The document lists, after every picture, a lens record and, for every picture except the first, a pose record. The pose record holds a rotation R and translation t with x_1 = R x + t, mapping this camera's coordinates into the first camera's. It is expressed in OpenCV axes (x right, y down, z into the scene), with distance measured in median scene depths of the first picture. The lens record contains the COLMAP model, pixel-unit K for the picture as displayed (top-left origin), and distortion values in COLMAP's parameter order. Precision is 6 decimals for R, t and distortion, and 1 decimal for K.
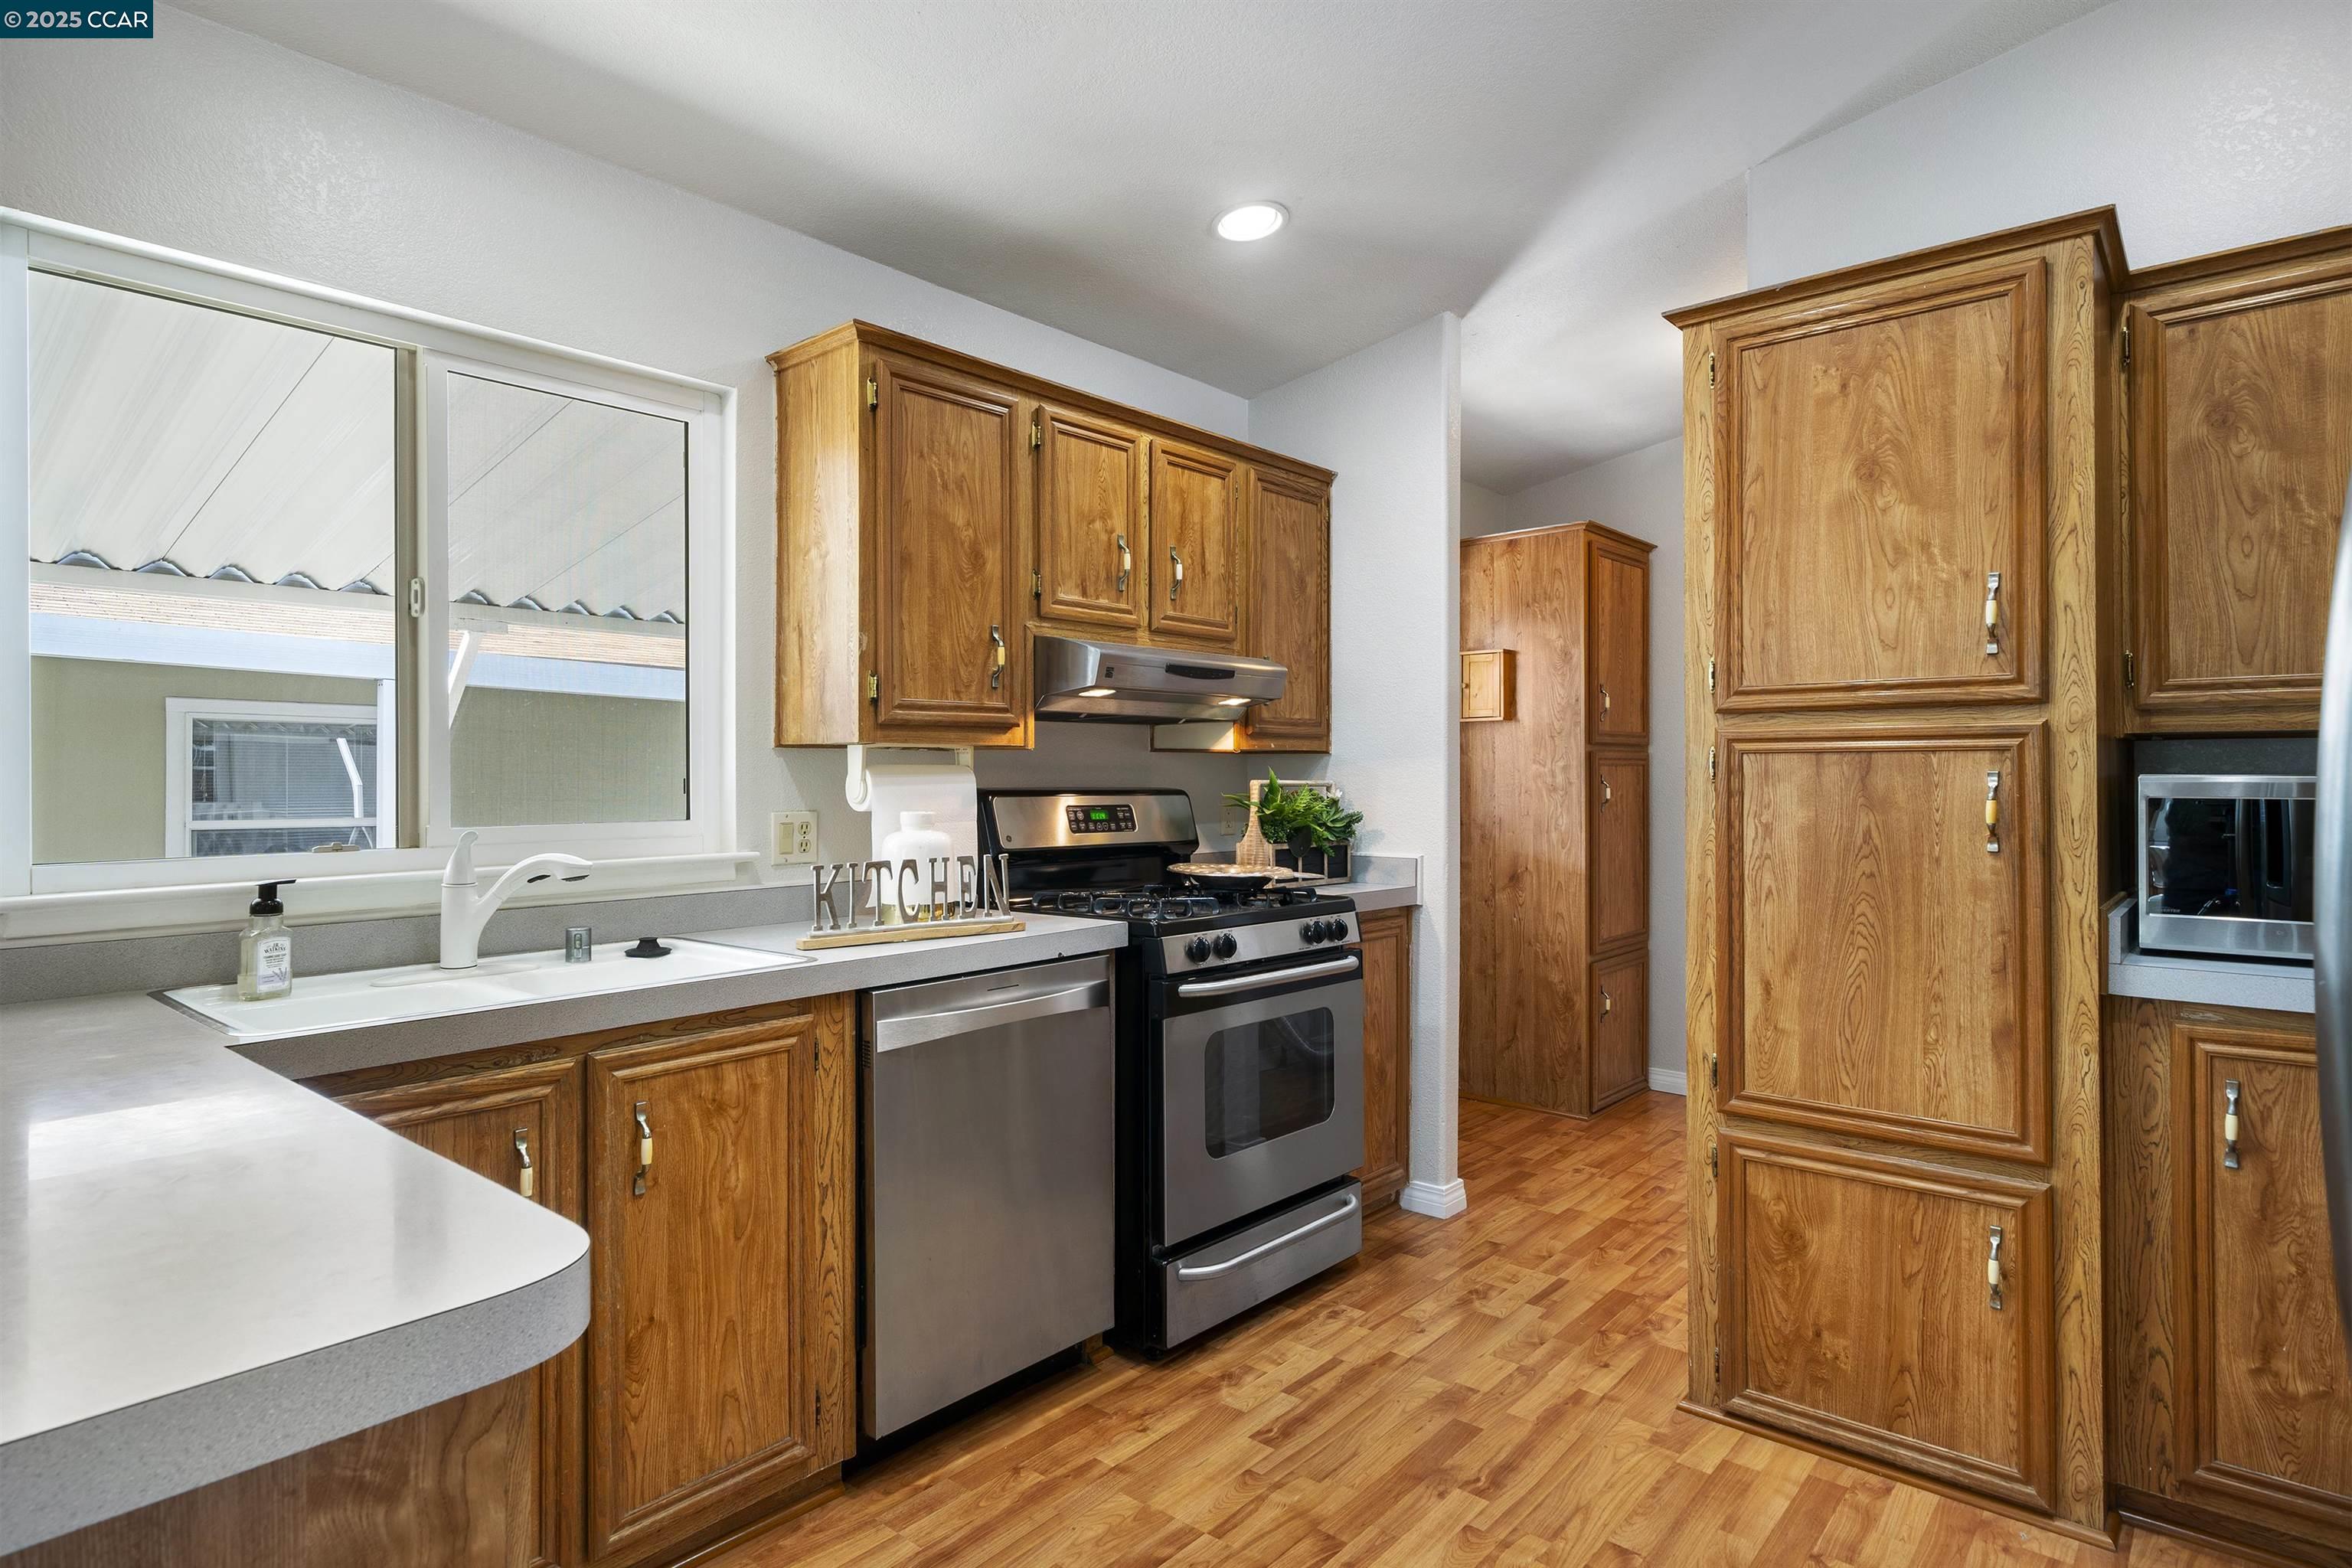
lens RADIAL K [[1258.8, 0, 1169.7], [0, 1258.8, 773.9], [0, 0, 1]] dist [0.001496, -0.000127]
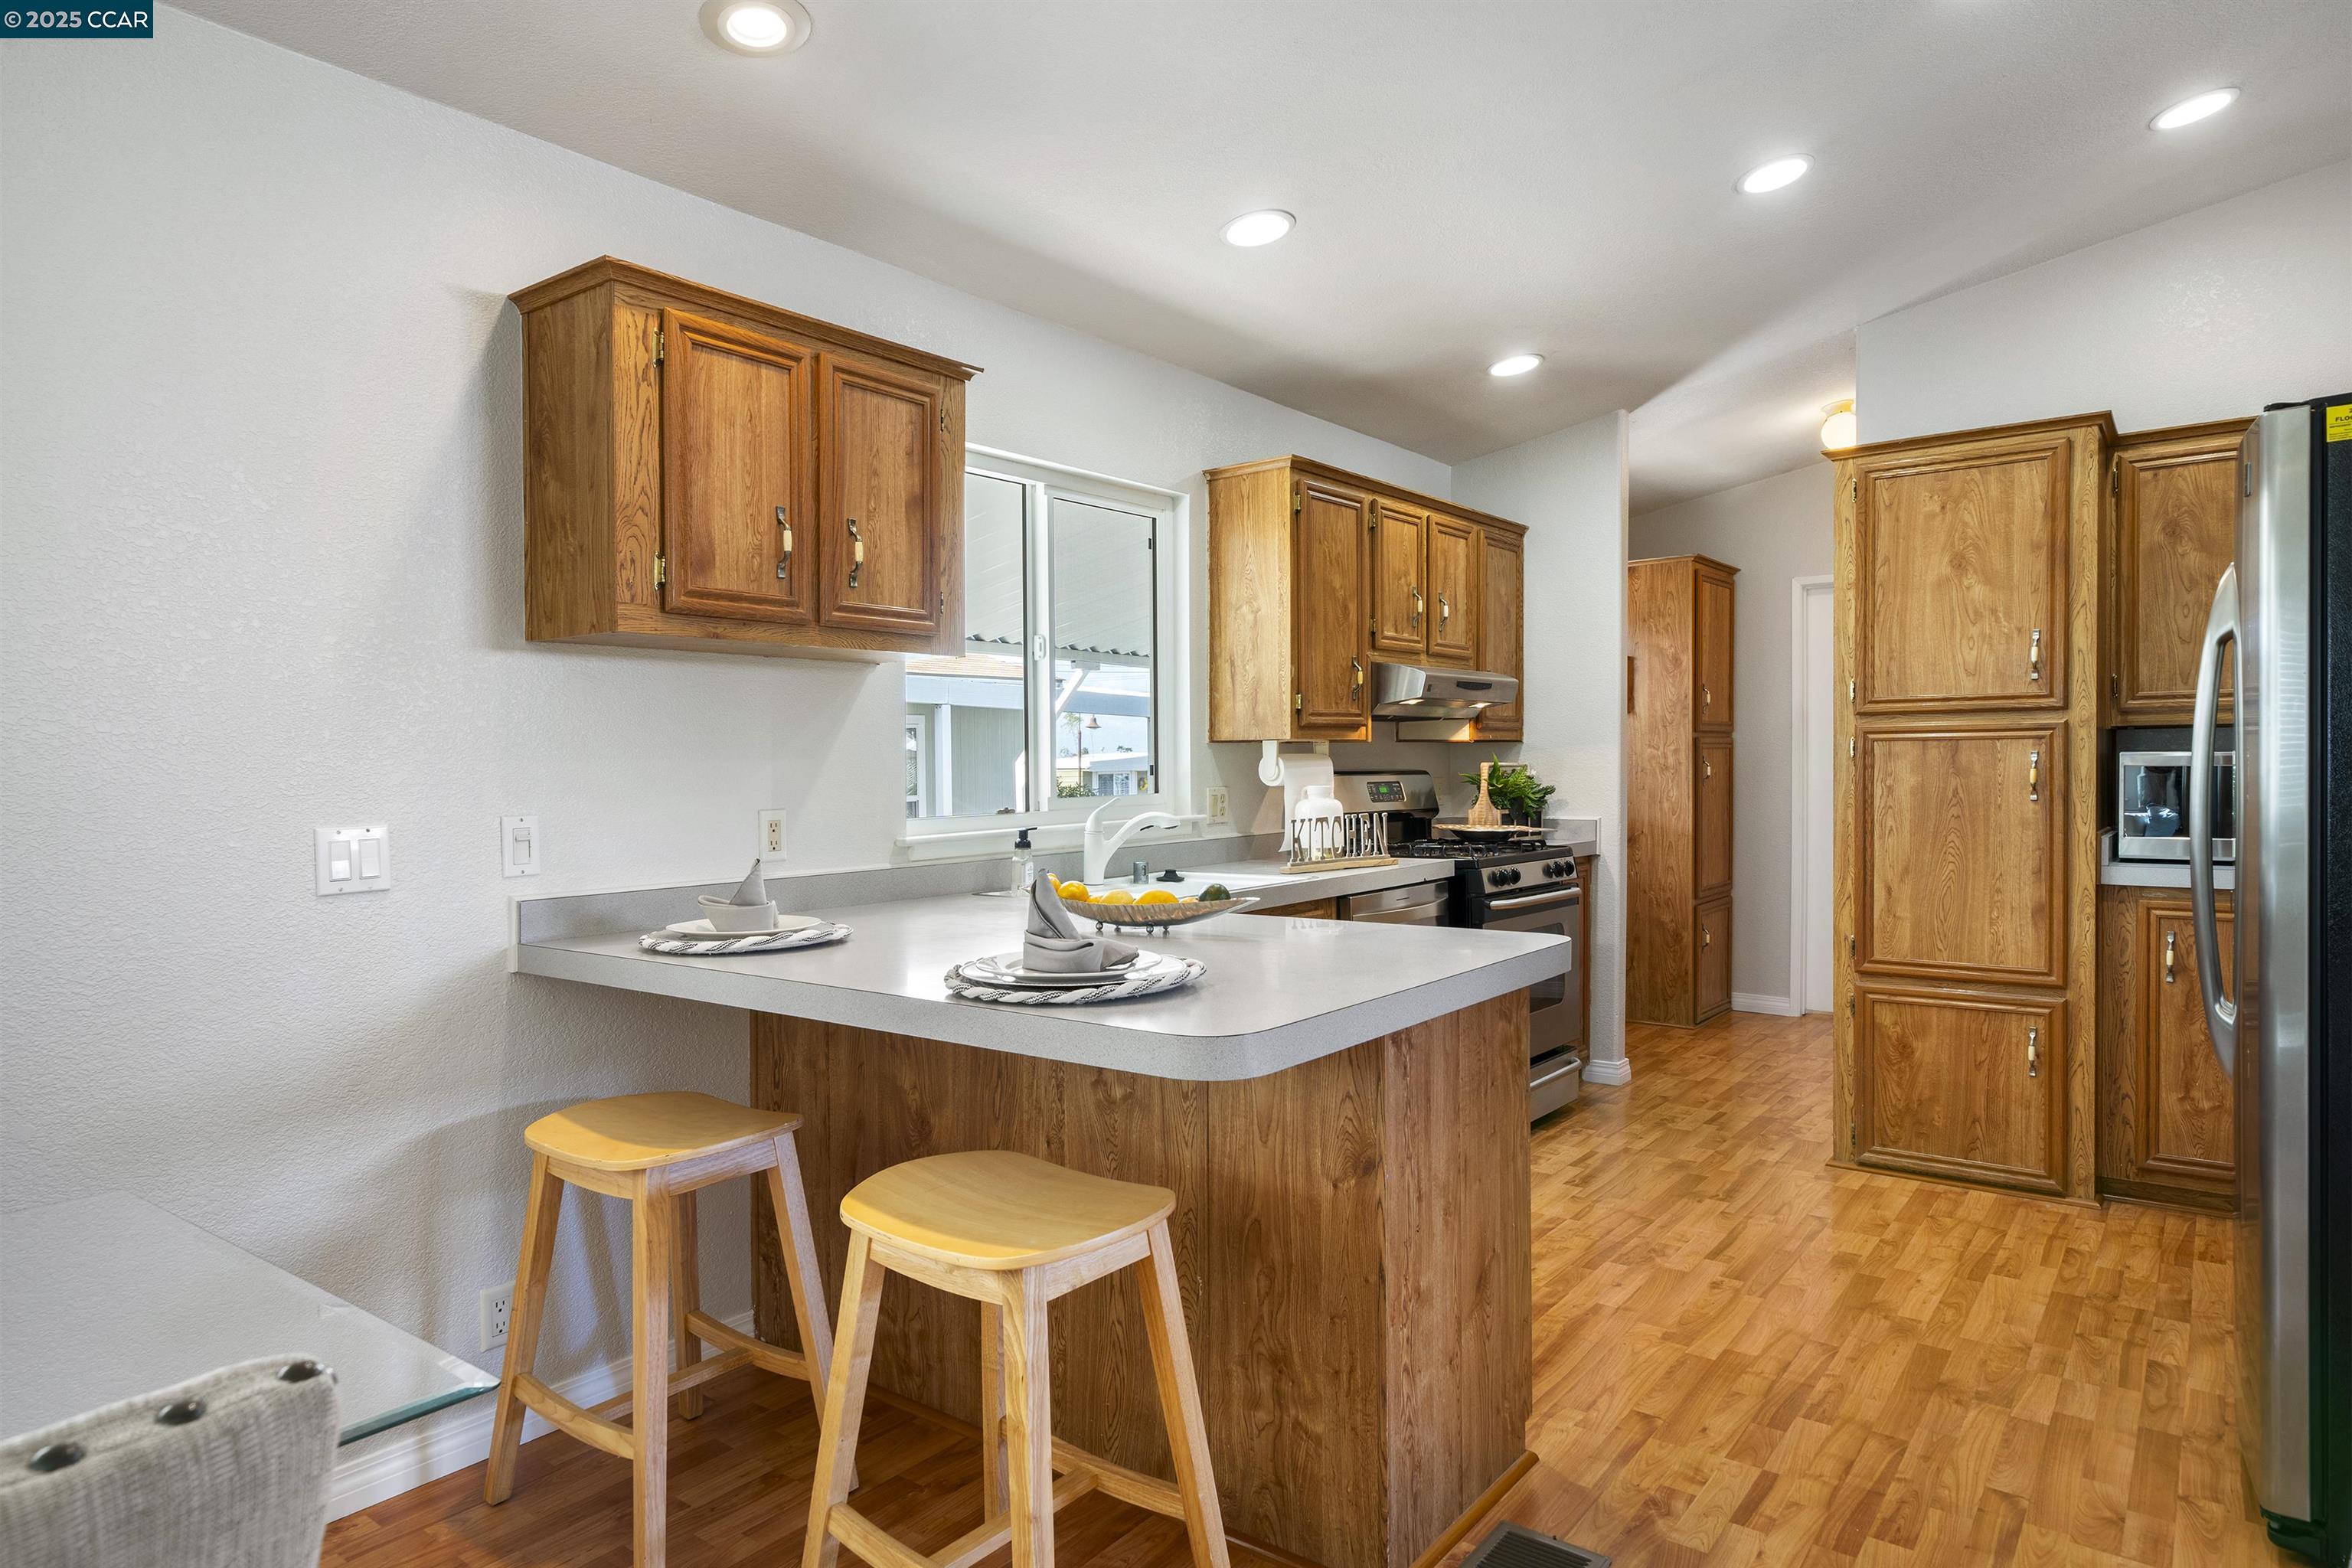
lens RADIAL K [[1365.1, 0, 1167.2], [0, 1365.1, 806.1], [0, 0, 1]] dist [0.002964, -0.000395]
pose [[0.998571, -0.011617, 0.052172, -0.521993], [0.009886, 0.999396, 0.033325, -0.000851], [-0.052527, -0.032762, 0.998082, -0.660985]]
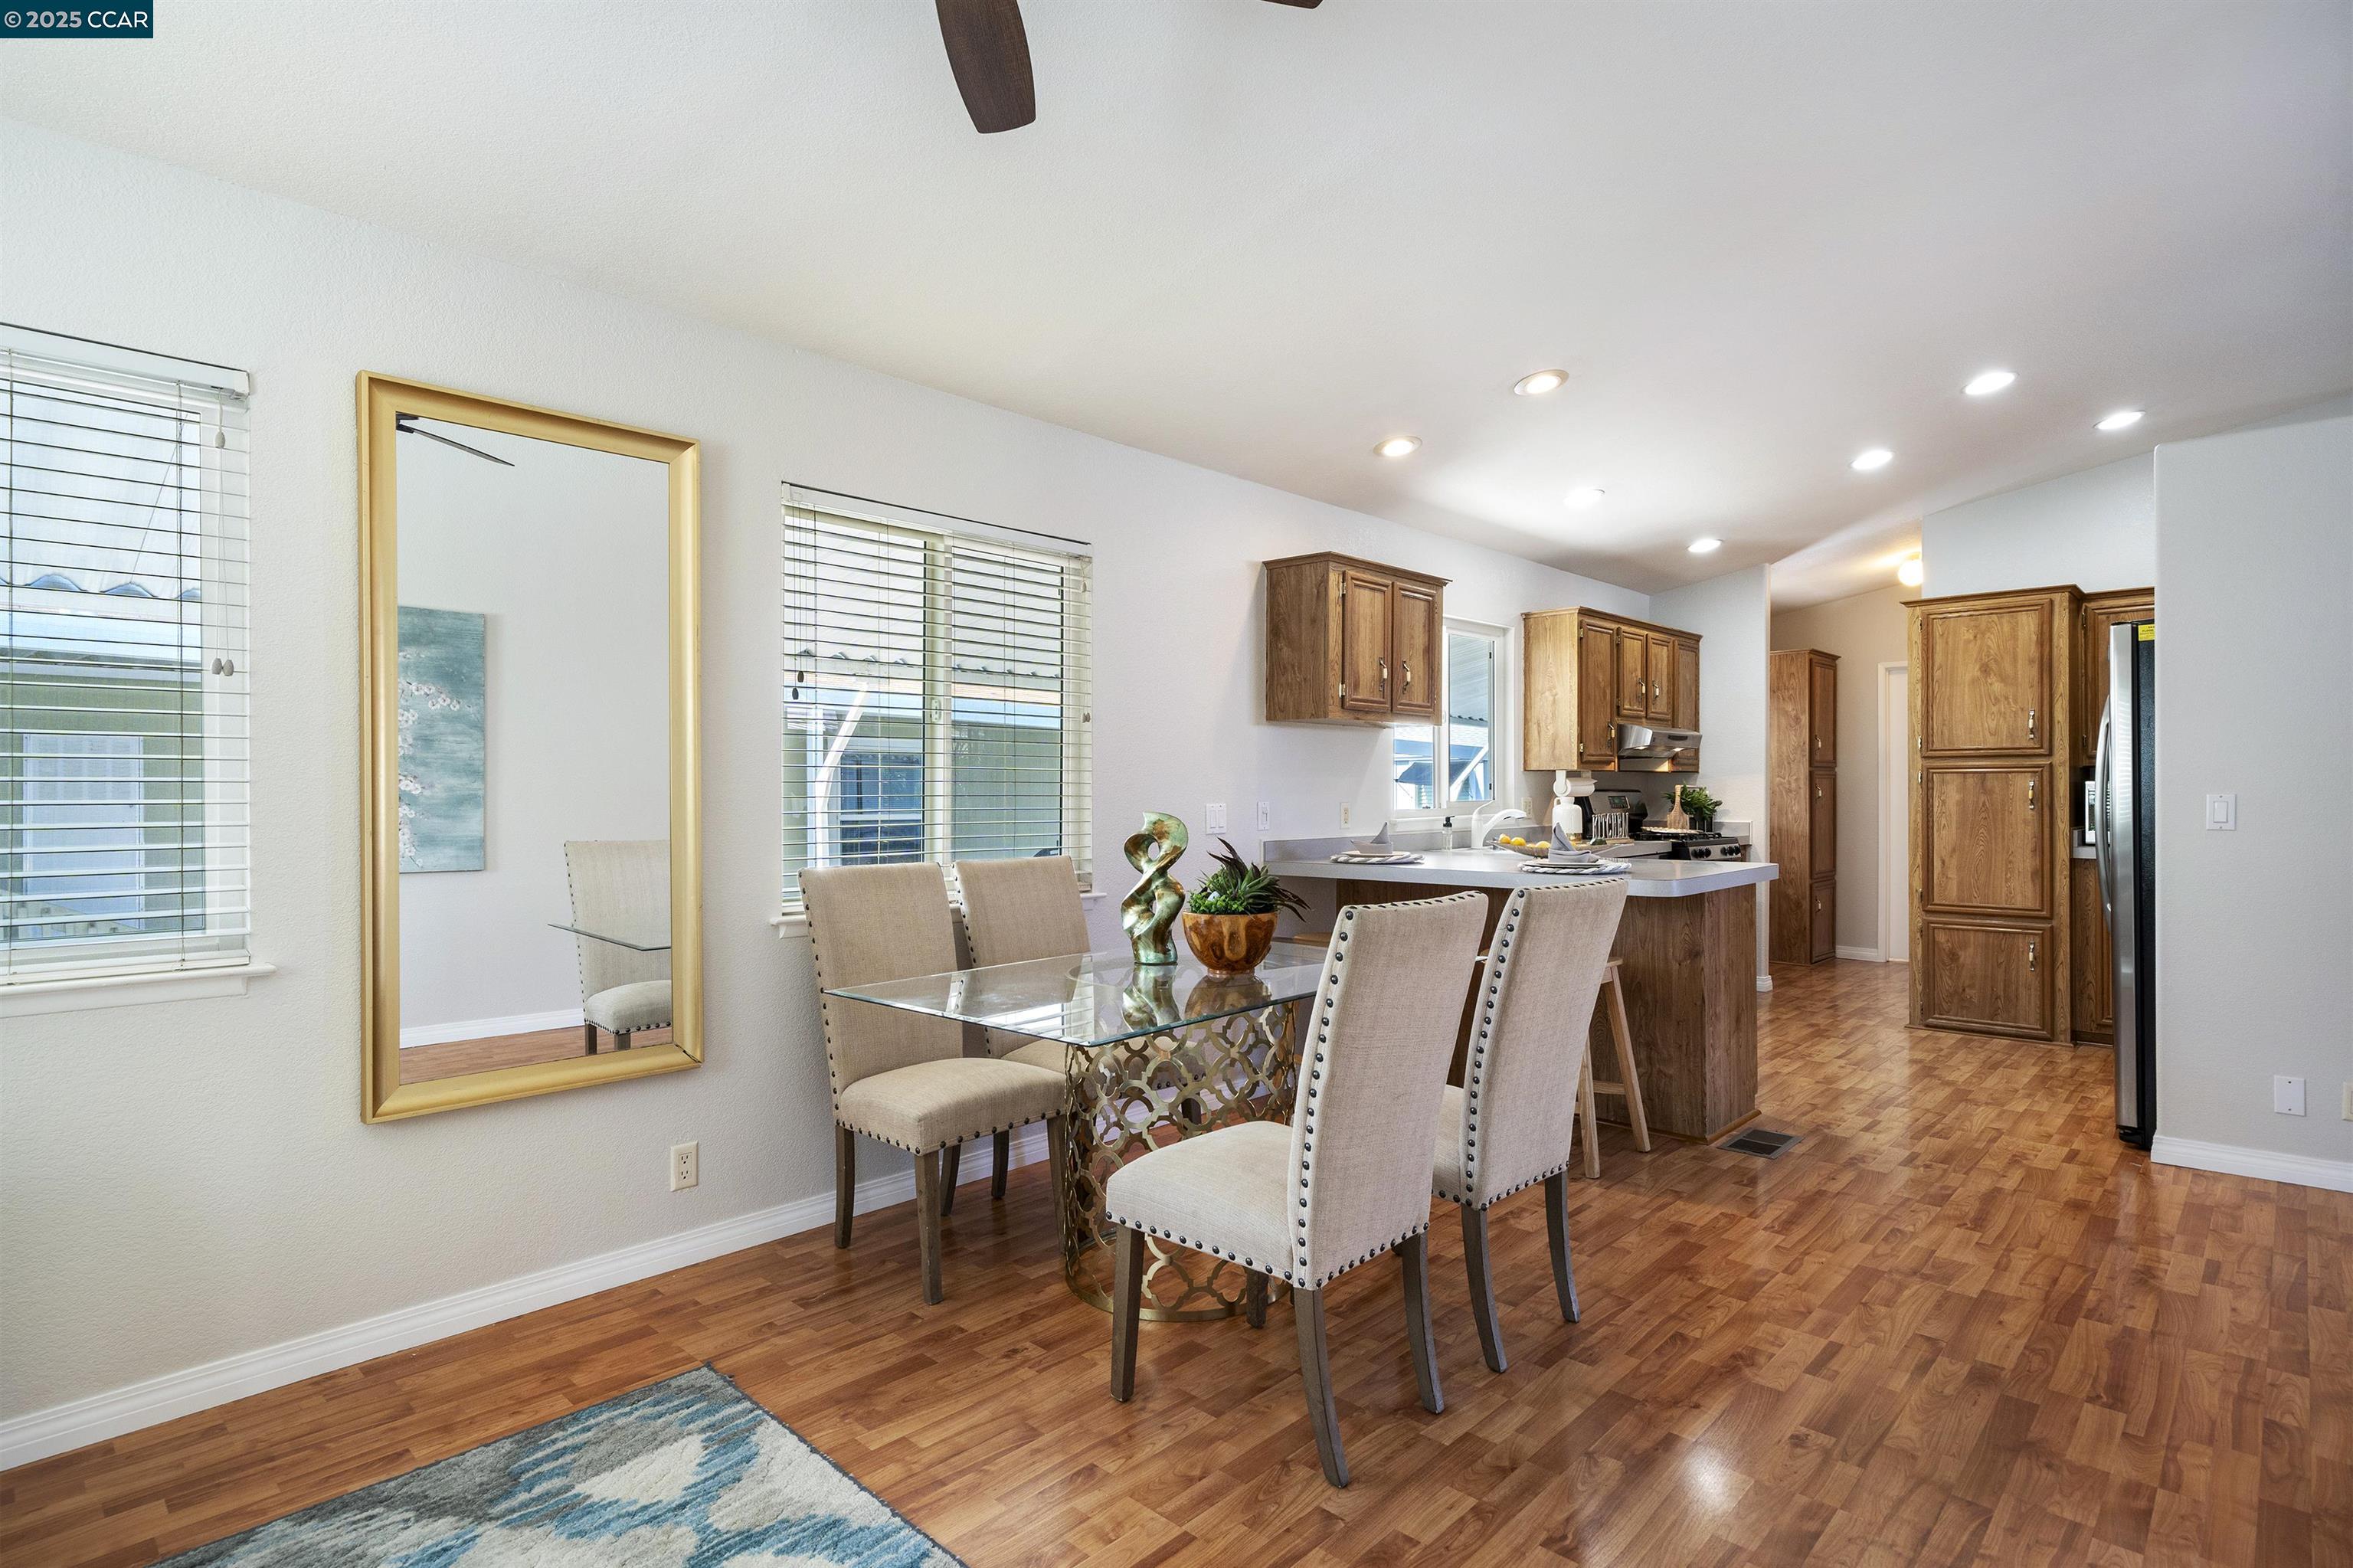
lens RADIAL K [[1189.6, 0, 1180.9], [0, 1189.6, 794.0], [0, 0, 1]] dist [0.000612, 0.000575]
pose [[0.999104, -0.000179, -0.042331, -1.040305], [0.000382, 0.999988, 0.004791, 0.014807], [0.042330, -0.004803, 0.999092, -1.595025]]
